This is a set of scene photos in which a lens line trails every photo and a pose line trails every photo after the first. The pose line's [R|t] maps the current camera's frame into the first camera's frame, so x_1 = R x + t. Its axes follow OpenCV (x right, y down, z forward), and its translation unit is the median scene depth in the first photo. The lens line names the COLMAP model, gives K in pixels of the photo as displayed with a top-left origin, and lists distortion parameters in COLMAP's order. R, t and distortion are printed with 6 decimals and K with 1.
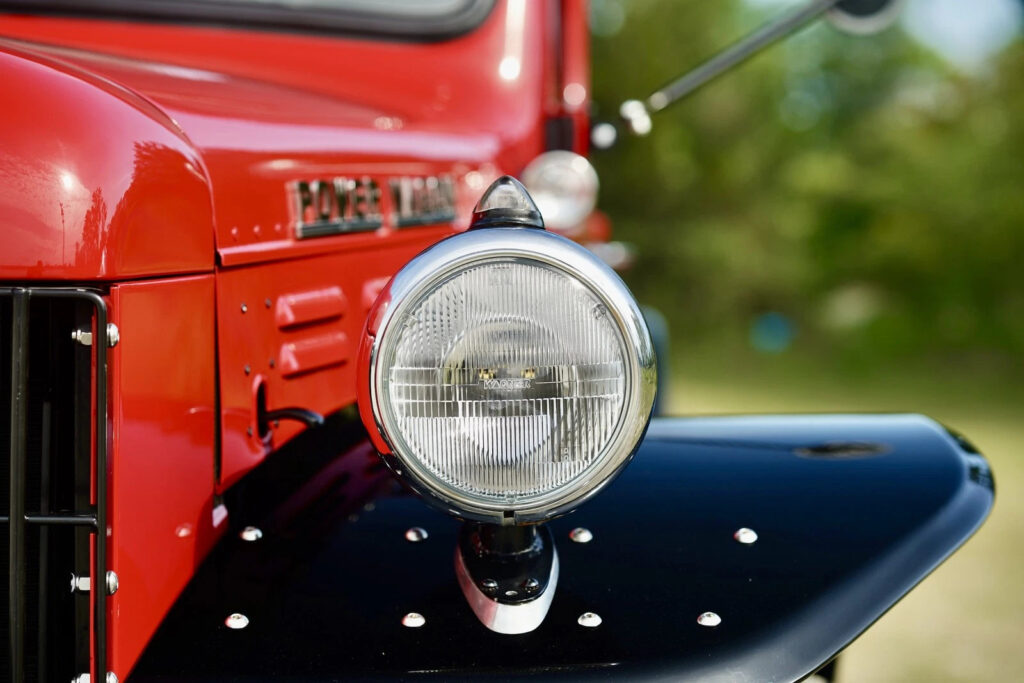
lens RADIAL K [[2195.0, 0, 512.0], [0, 2195.0, 341.5], [0, 0, 1]] dist [0.047231, 0.269685]
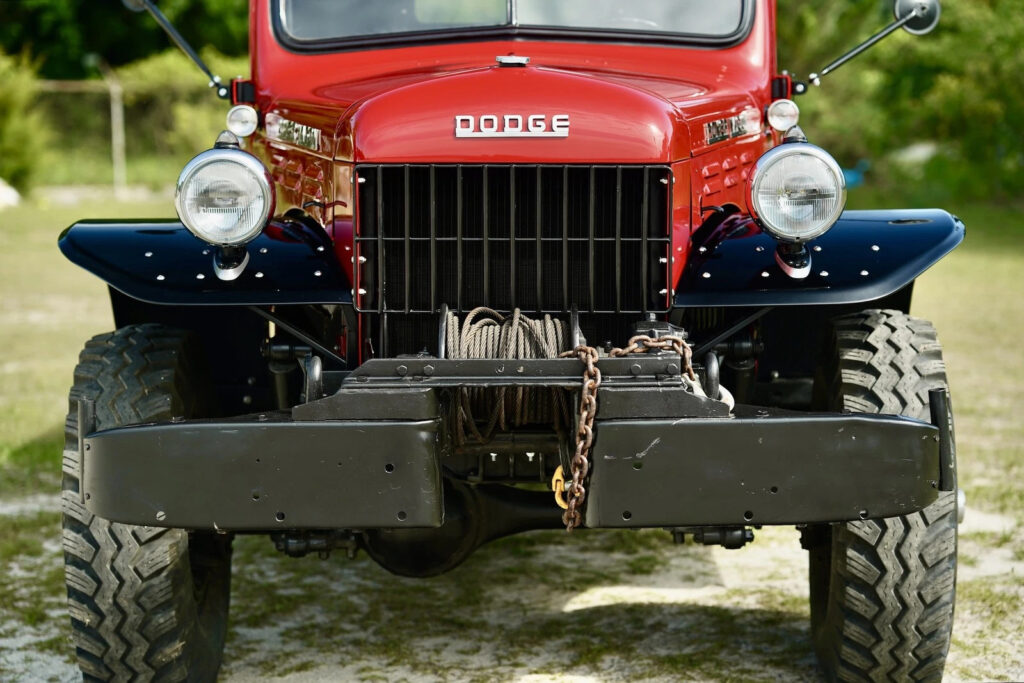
lens RADIAL K [[2195.0, 0, 512.0], [0, 2195.0, 341.5], [0, 0, 1]] dist [0.047231, 0.269685]
pose [[0.999483, -0.010938, -0.030219, -0.300404], [0.012950, 0.997655, 0.067201, 0.011995], [0.029413, -0.067557, 0.997282, -2.007186]]
